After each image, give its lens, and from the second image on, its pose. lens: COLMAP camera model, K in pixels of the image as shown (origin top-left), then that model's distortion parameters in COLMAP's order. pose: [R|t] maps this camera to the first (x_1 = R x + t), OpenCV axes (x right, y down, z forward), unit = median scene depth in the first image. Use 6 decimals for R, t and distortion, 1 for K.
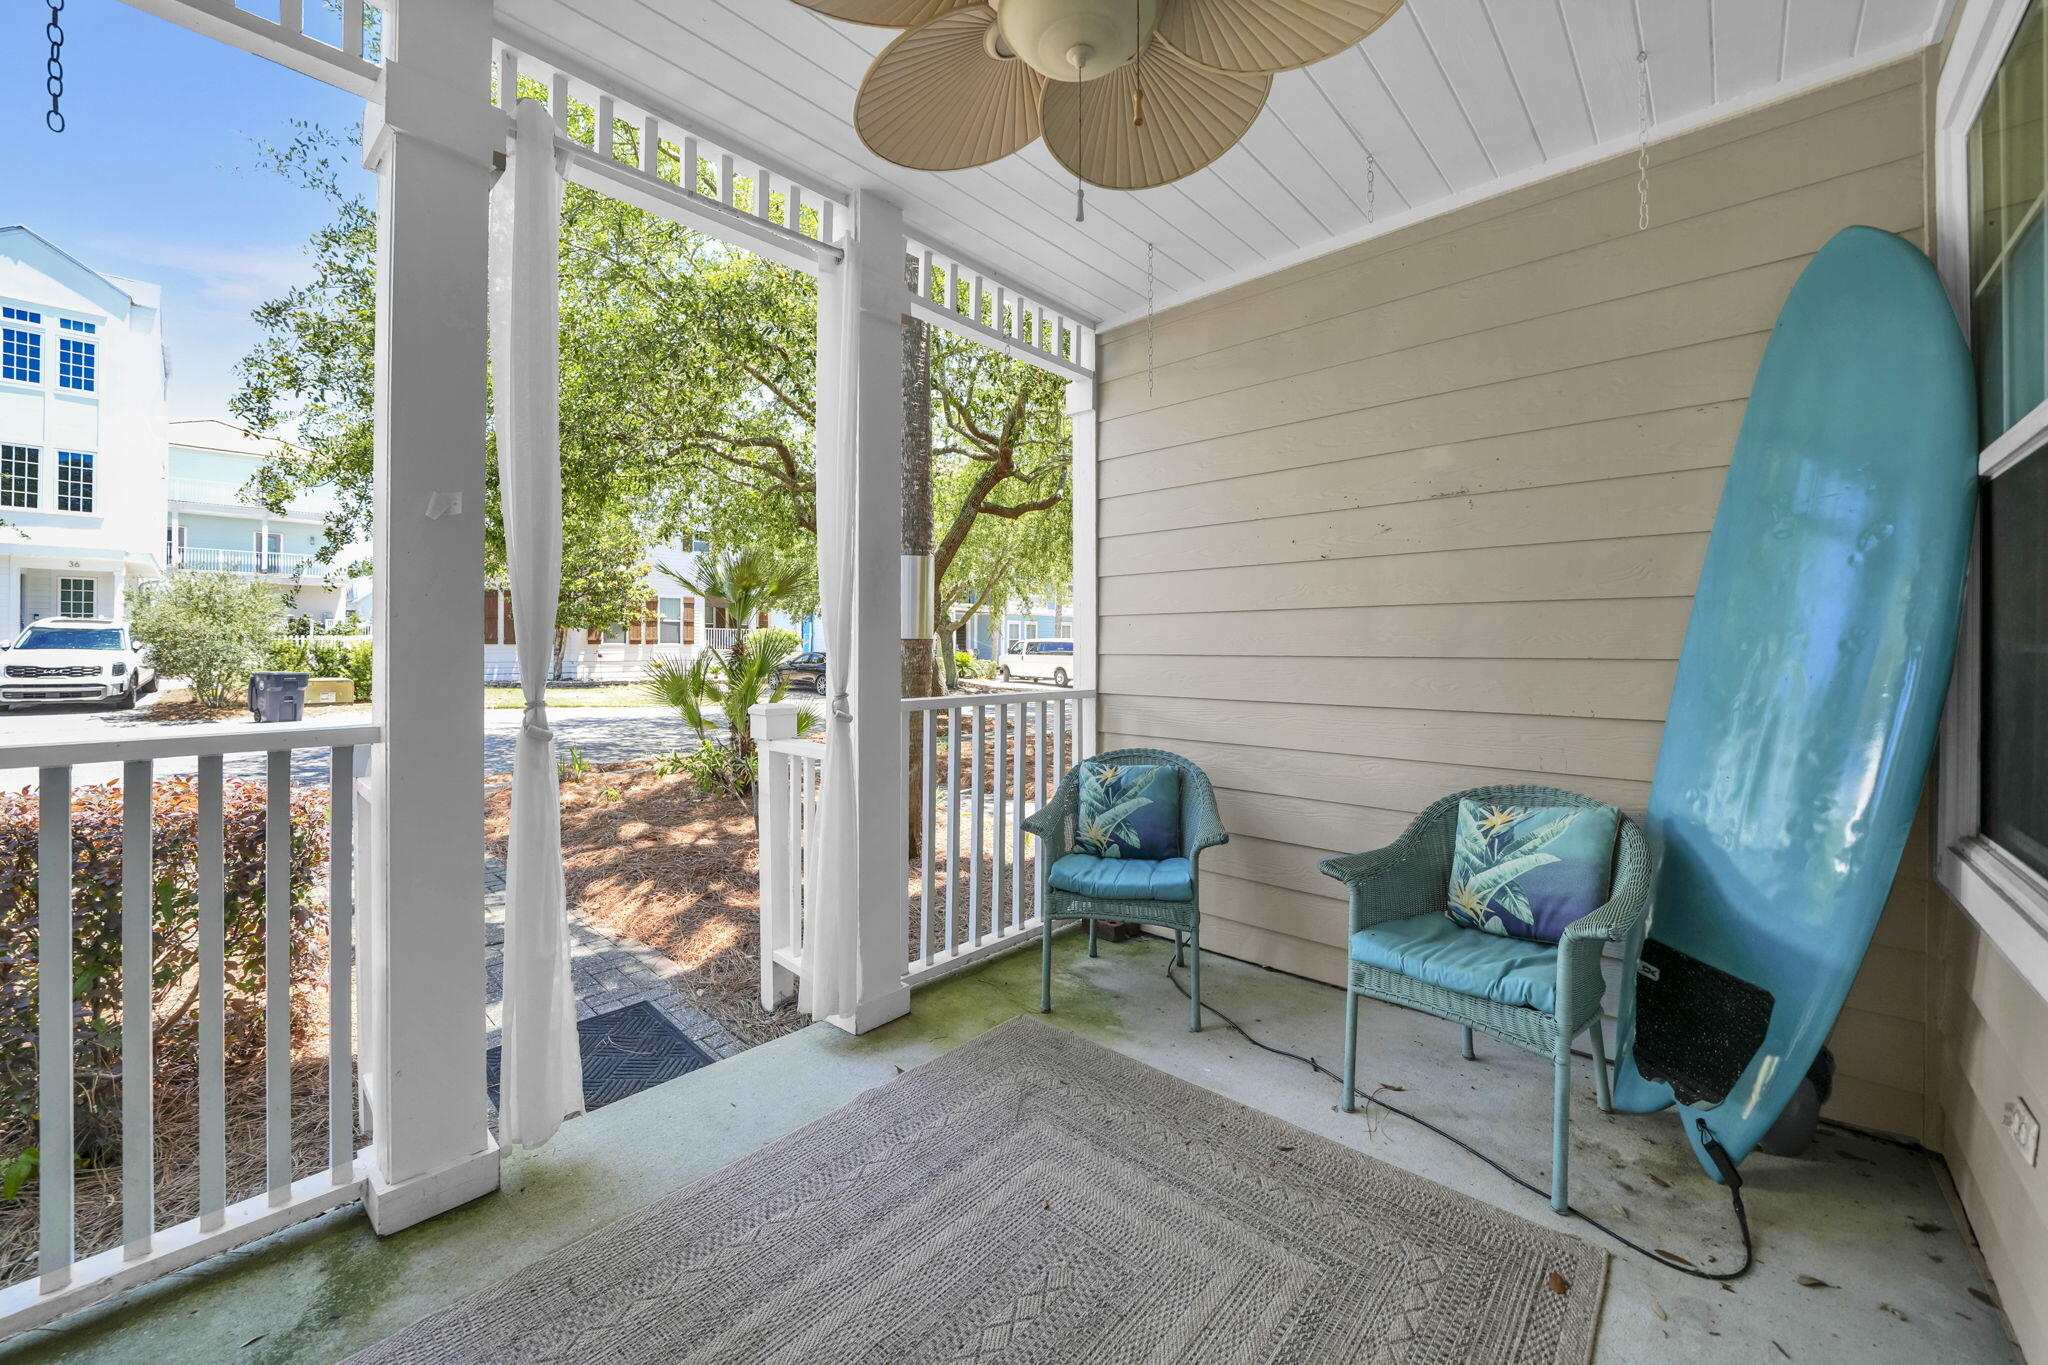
lens RADIAL K [[778.0, 0, 1010.3], [0, 778.0, 663.0], [0, 0, 1]] dist [-0.002283, -0.000240]
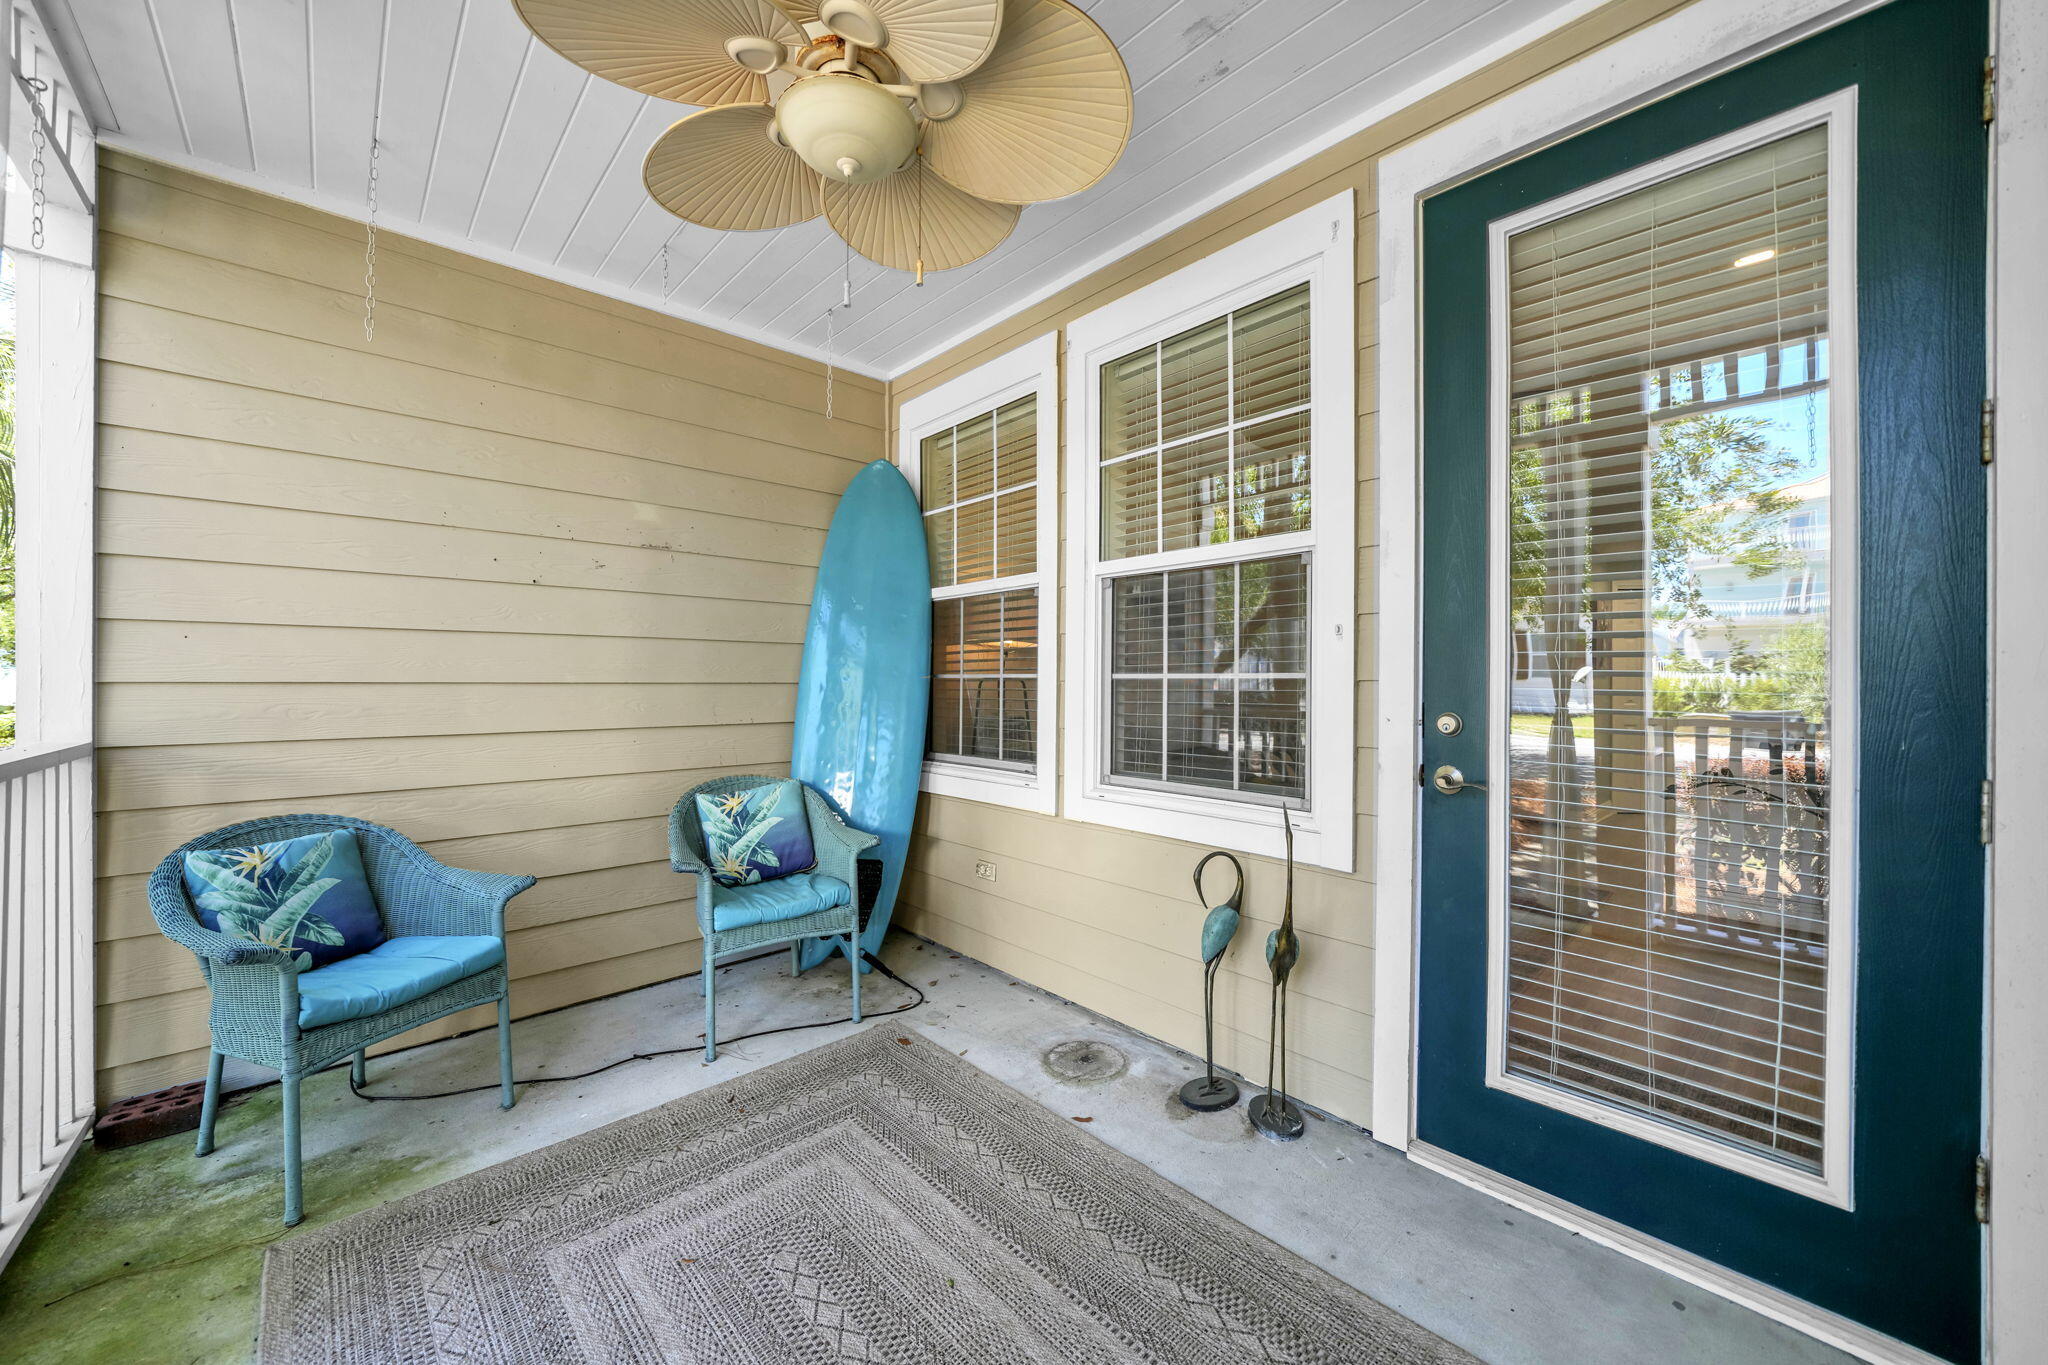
lens RADIAL K [[778.0, 0, 1010.5], [0, 778.0, 675.9], [0, 0, 1]] dist [-0.002283, -0.000240]
pose [[0.089943, -0.011211, 0.995884, -0.673491], [0.001295, 0.999937, 0.011140, -0.033311], [-0.995946, 0.000287, 0.089952, 0.398438]]
